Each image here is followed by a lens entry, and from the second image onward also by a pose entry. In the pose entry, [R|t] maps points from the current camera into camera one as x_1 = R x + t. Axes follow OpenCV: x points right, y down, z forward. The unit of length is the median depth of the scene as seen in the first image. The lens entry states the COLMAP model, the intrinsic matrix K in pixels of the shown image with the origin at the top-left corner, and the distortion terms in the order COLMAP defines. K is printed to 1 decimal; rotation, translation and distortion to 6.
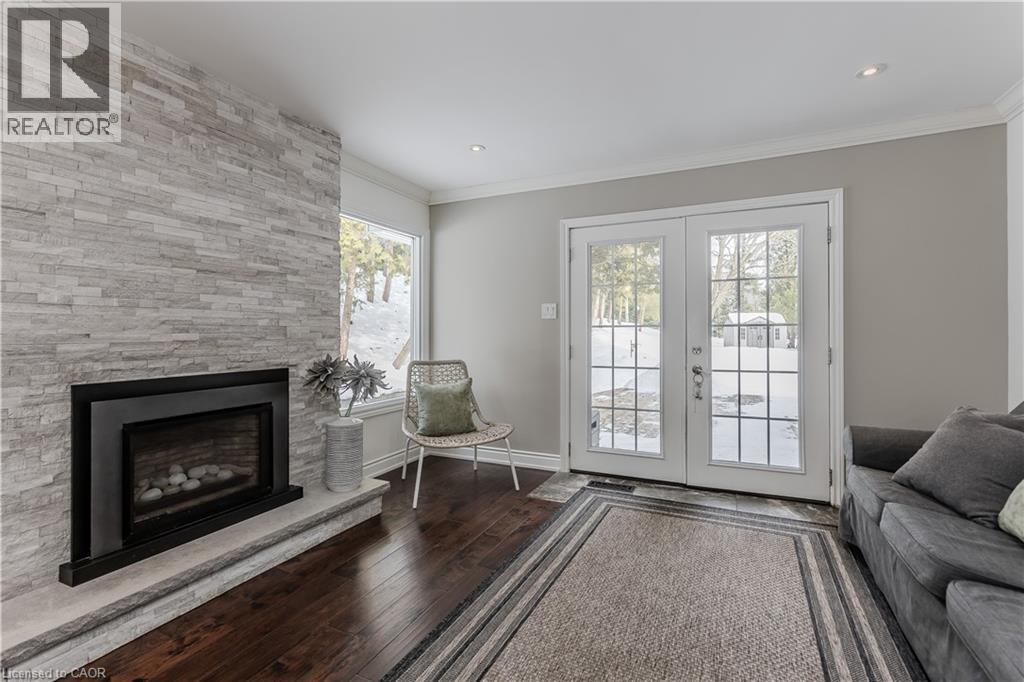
lens RADIAL K [[460.0, 0, 513.5], [0, 460.0, 336.3], [0, 0, 1]] dist [0.000287, 0.000611]
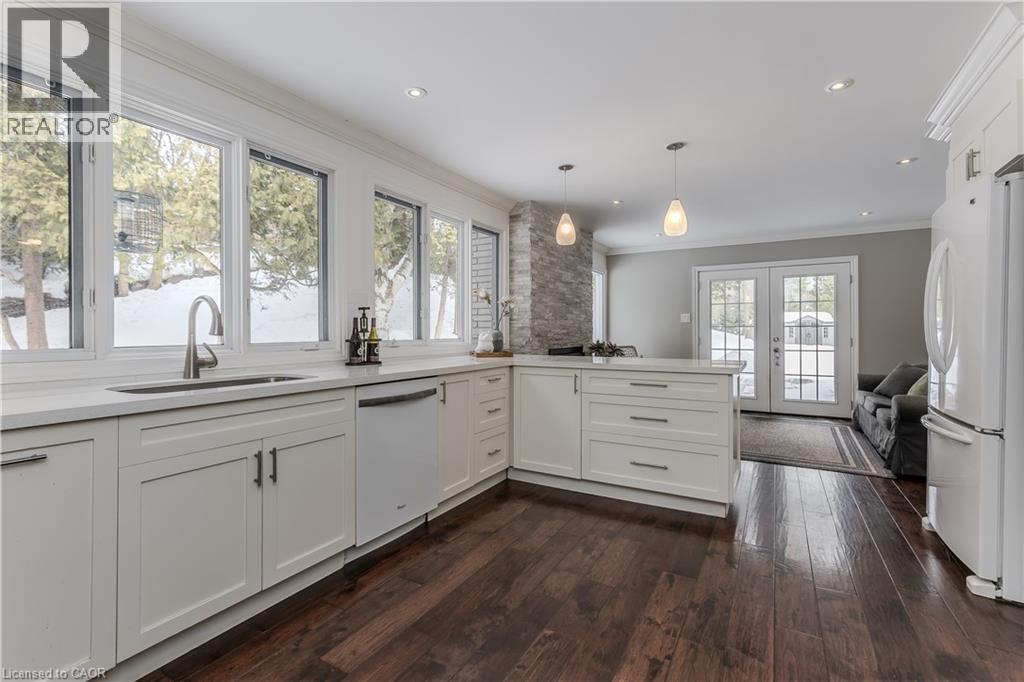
lens RADIAL K [[458.9, 0, 501.1], [0, 458.9, 330.4], [0, 0, 1]] dist [0.000513, 0.000240]
pose [[0.995321, 0.002136, -0.096601, -0.541385], [-0.002901, 0.999966, -0.007776, 0.010530], [0.096581, 0.008020, 0.995293, -0.975793]]
